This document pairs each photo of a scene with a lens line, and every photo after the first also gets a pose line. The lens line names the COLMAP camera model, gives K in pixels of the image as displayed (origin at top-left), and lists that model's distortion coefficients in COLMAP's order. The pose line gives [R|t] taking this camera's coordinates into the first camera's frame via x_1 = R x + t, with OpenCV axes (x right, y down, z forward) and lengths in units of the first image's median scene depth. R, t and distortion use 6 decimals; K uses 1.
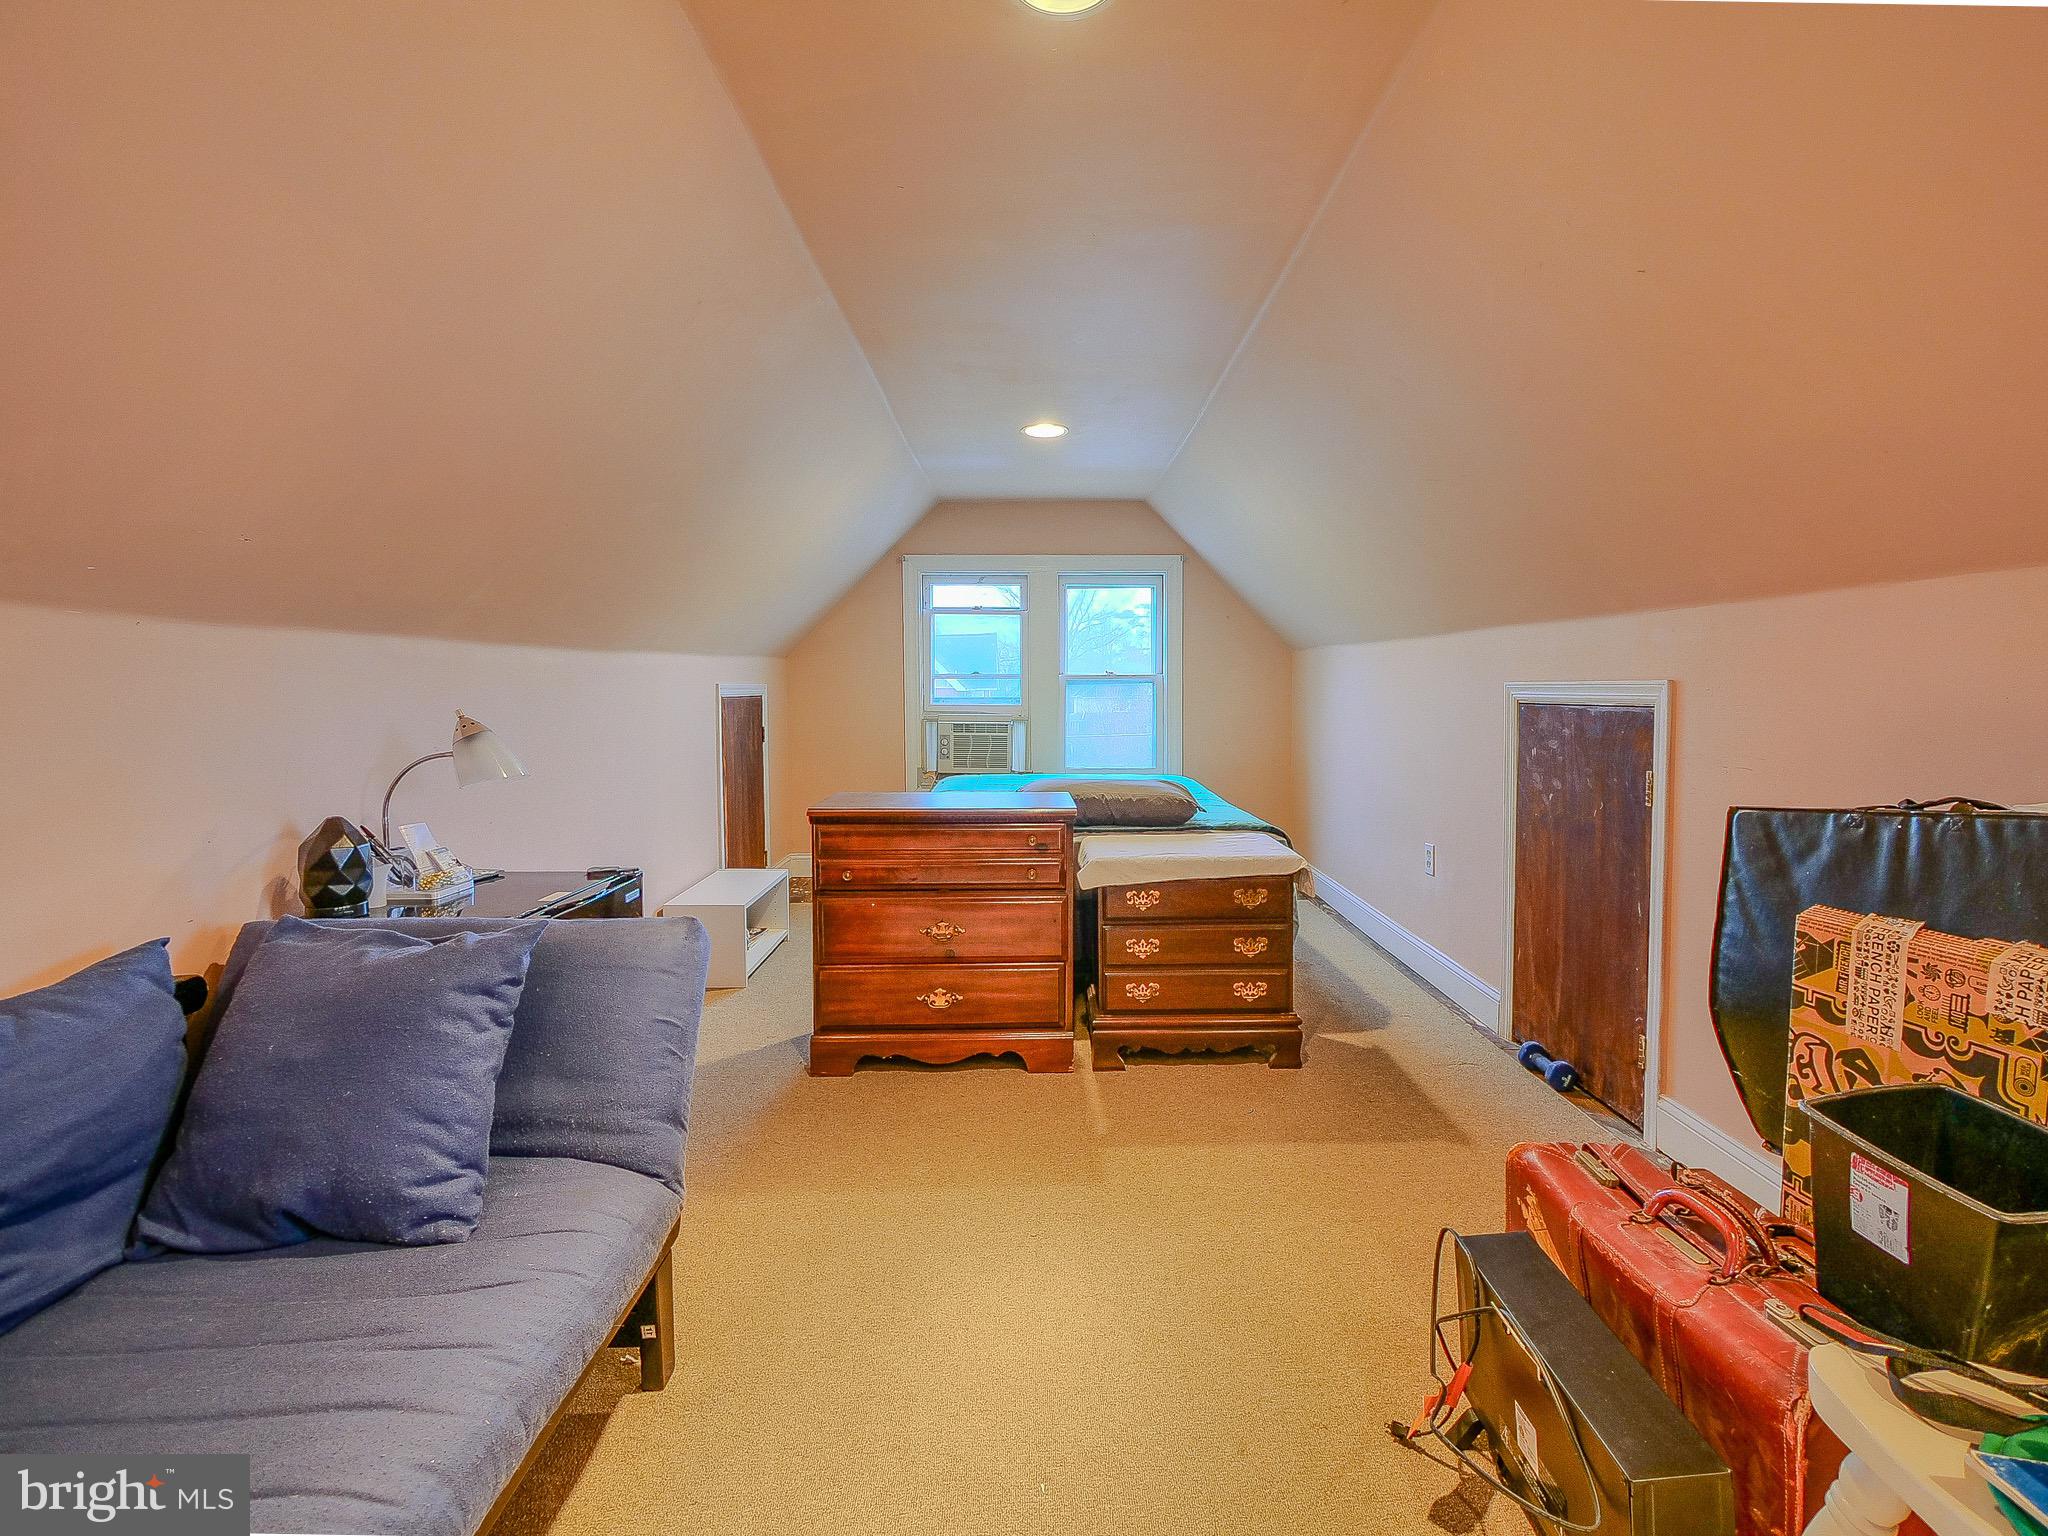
lens RADIAL K [[927.2, 0, 1032.5], [0, 927.2, 754.9], [0, 0, 1]] dist [-0.001630, -0.000029]
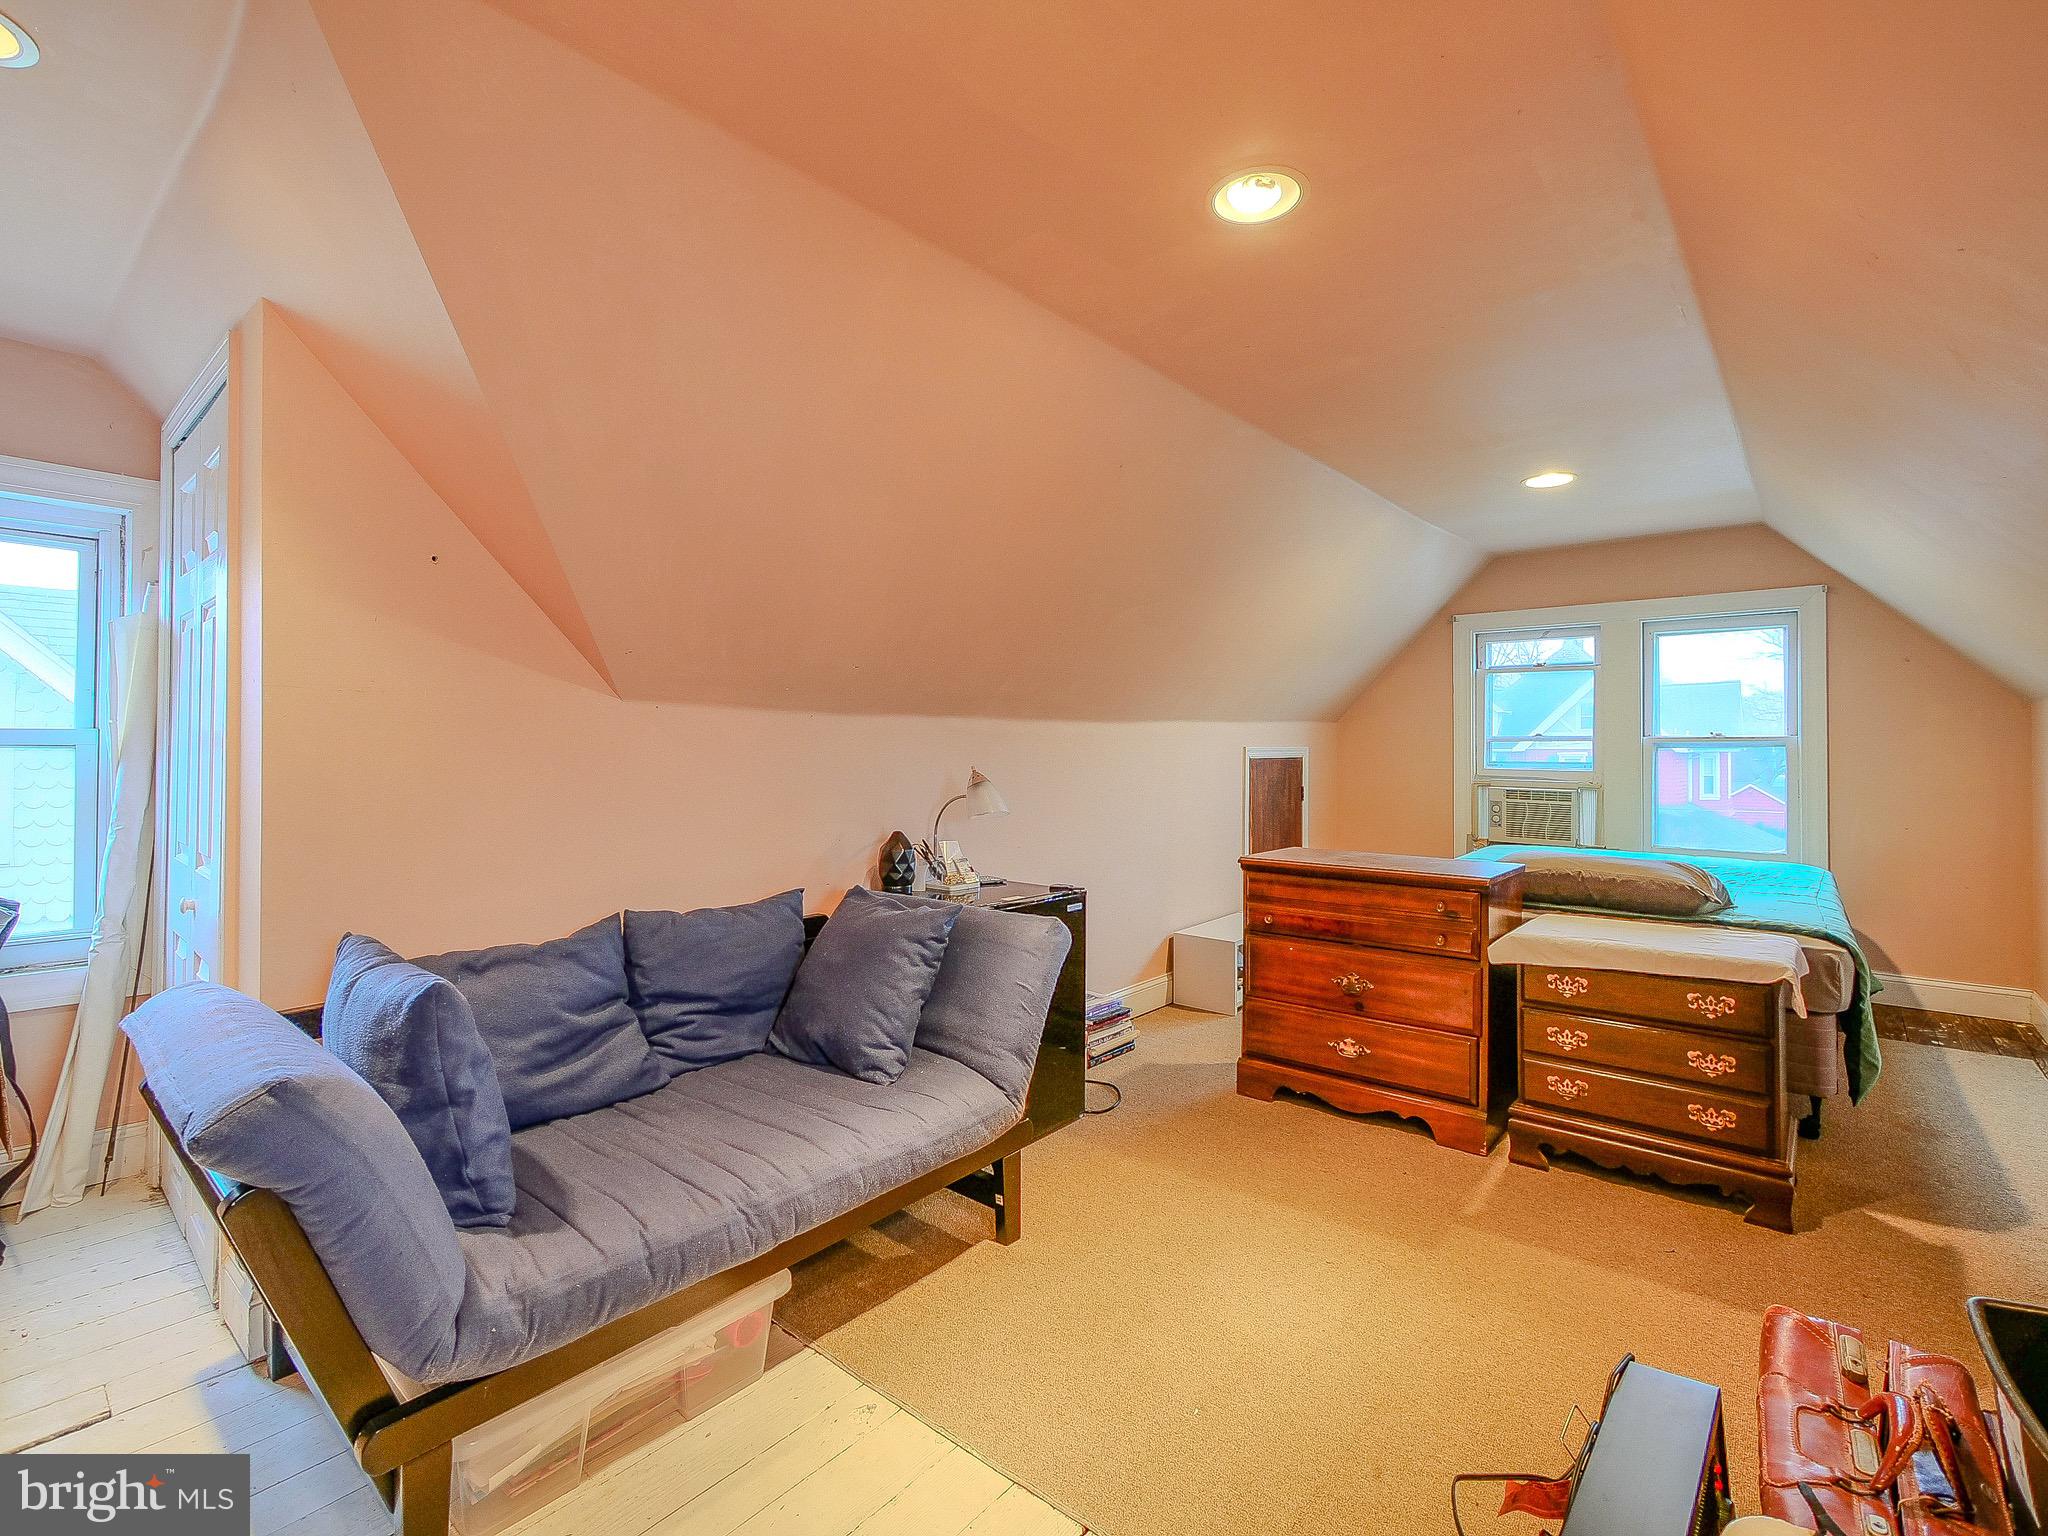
lens RADIAL K [[927.2, 0, 1006.4], [0, 927.2, 757.2], [0, 0, 1]] dist [-0.001630, -0.000029]
pose [[0.751390, 0.010707, -0.659771, 0.305429], [-0.051231, 0.997797, -0.042153, -0.002318], [0.657867, 0.065474, 0.750283, -0.067989]]
